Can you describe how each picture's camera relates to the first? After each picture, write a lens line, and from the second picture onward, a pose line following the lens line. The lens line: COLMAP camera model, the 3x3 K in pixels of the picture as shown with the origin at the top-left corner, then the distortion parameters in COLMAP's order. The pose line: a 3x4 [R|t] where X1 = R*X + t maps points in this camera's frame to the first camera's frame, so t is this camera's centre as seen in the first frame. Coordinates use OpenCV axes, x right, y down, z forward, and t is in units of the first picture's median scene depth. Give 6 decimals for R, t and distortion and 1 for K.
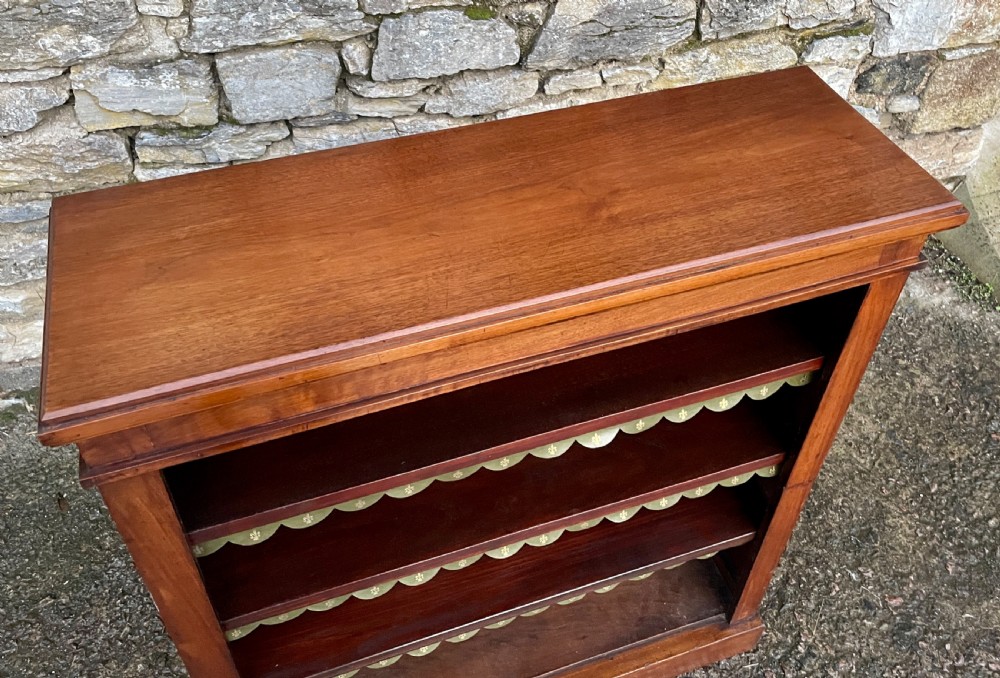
lens RADIAL K [[884.3, 0, 495.7], [0, 884.3, 248.7], [0, 0, 1]] dist [0.059769, -0.082651]
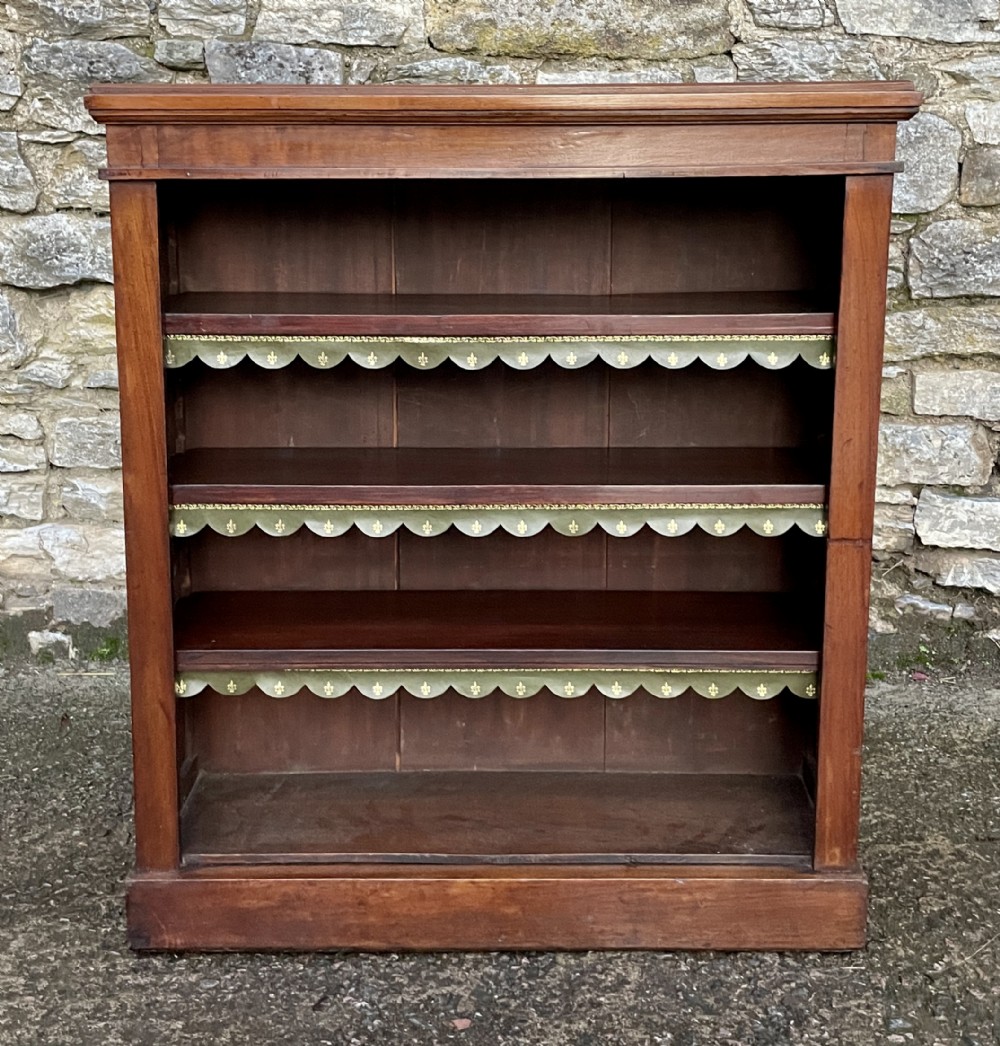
lens RADIAL K [[1449.6, 0, 514.3], [0, 1449.6, 402.3], [0, 0, 1]] dist [0.044142, 0.000000]
pose [[0.946314, 0.049790, -0.319391, 0.370887], [-0.208345, 0.849399, -0.484886, 0.684088], [0.247148, 0.525398, 0.814172, -0.175675]]
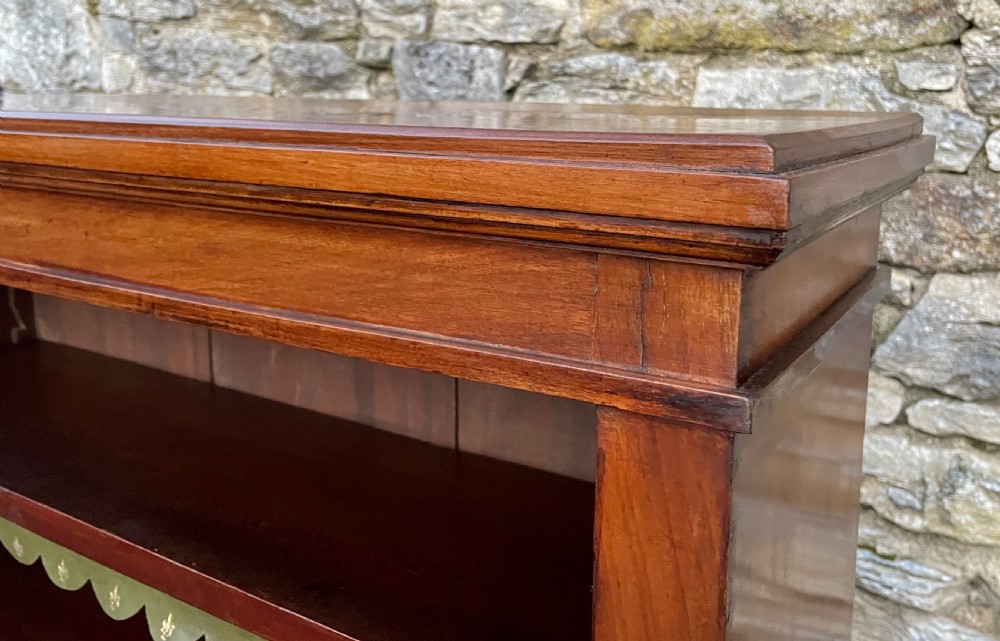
lens RADIAL K [[889.6, 0, 532.7], [0, 889.6, 226.0], [0, 0, 1]] dist [0.052245, -0.078584]
pose [[0.642187, 0.111874, -0.758340, 0.401337], [-0.515160, 0.795563, -0.318889, 0.061483], [0.567632, 0.595453, 0.568533, 0.461762]]
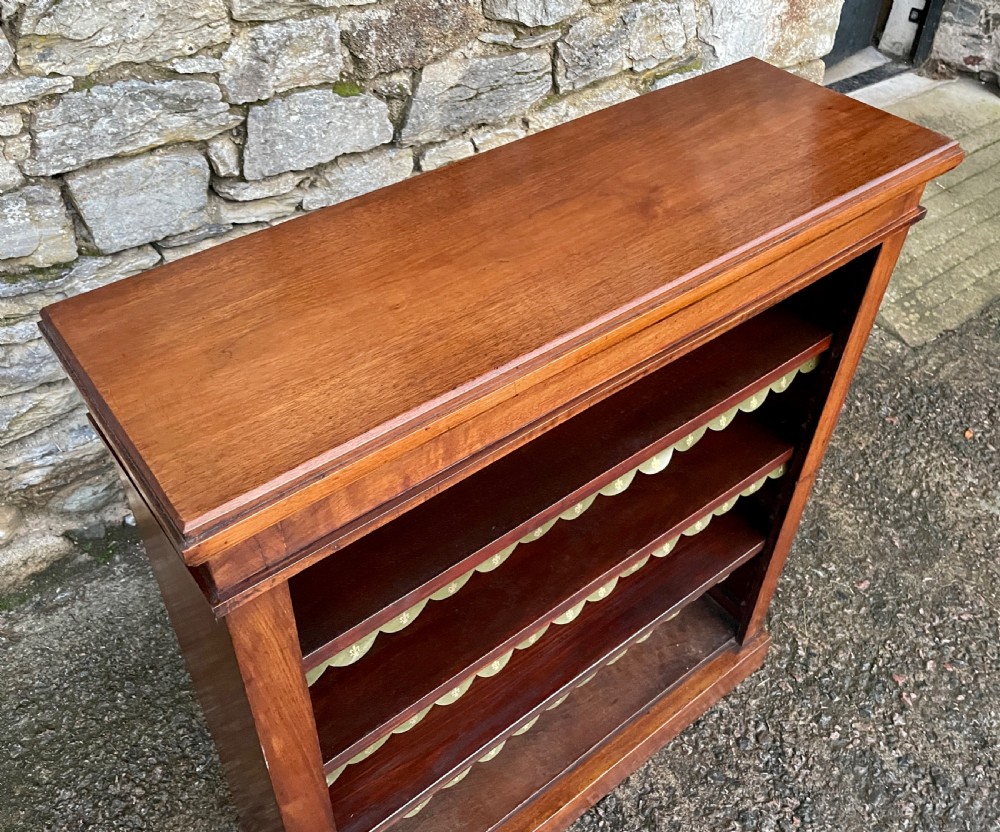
lens RADIAL K [[913.1, 0, 483.6], [0, 913.1, 377.1], [0, 0, 1]] dist [0.024786, 0.000000]
pose [[0.946235, -0.216774, 0.240099, -0.186199], [0.219616, 0.975468, 0.015194, 0.045002], [-0.237503, 0.038352, 0.970630, 0.055271]]
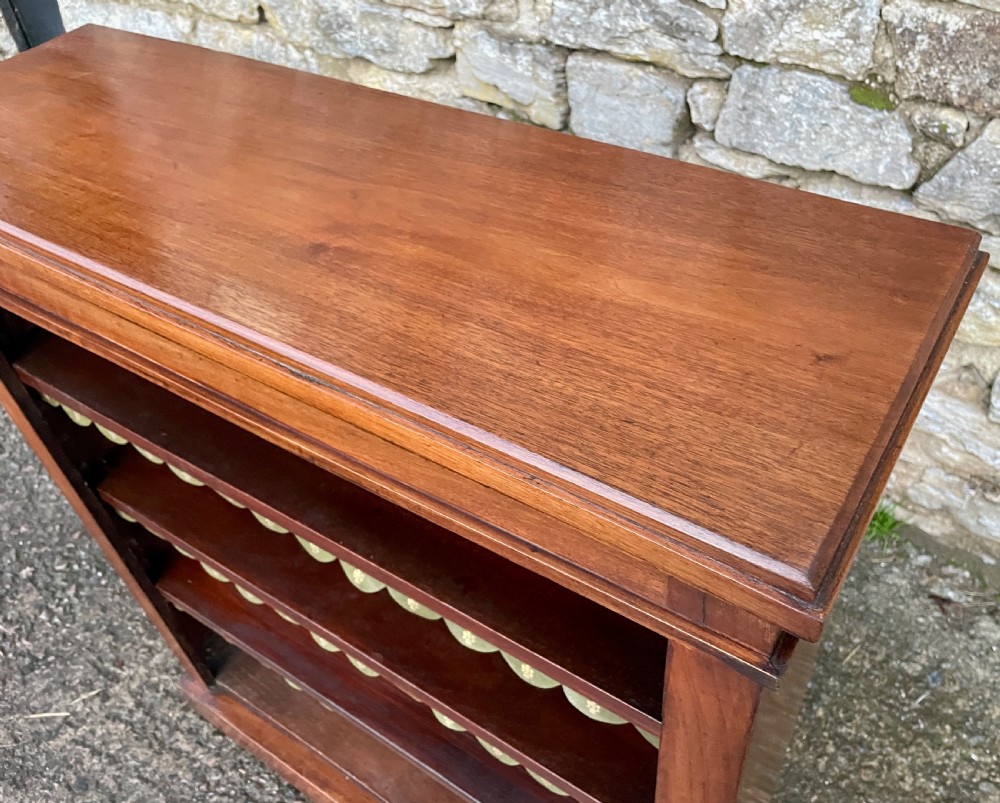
lens RADIAL K [[823.8, 0, 544.0], [0, 823.8, 392.5], [0, 0, 1]] dist [0.054547, -0.086807]
pose [[0.624506, 0.493286, -0.605525, 0.357644], [-0.472245, 0.856014, 0.210297, -0.081109], [0.622074, 0.154624, 0.767538, 0.371326]]
